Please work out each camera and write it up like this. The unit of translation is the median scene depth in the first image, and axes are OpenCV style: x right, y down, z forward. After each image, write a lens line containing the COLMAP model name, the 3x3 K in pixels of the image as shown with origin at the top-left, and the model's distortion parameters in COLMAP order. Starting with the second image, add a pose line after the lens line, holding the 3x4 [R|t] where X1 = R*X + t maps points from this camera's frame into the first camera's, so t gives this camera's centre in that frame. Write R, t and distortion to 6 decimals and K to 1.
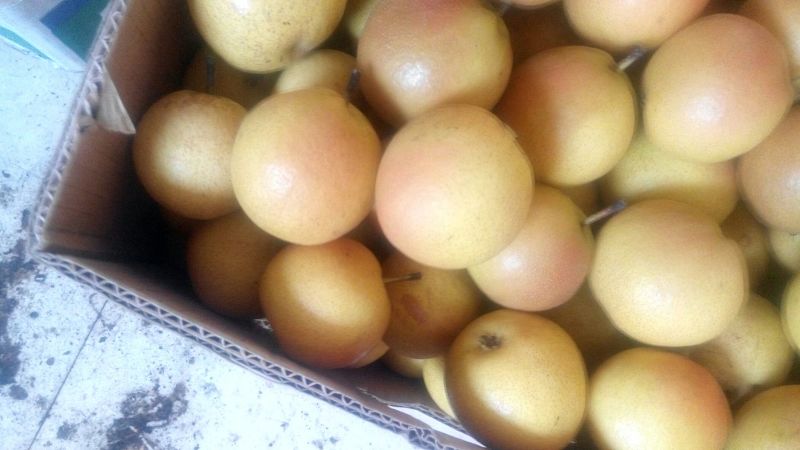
lens RADIAL K [[634.7, 0, 403.8], [0, 634.7, 224.7], [0, 0, 1]] dist [0.045784, 0.001254]
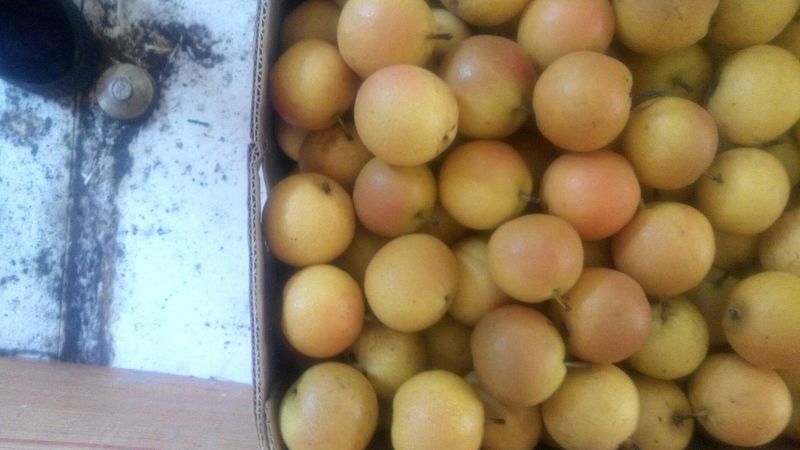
lens RADIAL K [[664.1, 0, 400.0], [0, 664.1, 225.0], [0, 0, 1]] dist [0.099426, -0.002568]
pose [[0.371477, 0.918969, -0.132289, 0.488317], [-0.926222, 0.376655, 0.015600, 0.031034], [0.064163, 0.116734, 0.991088, -0.541547]]
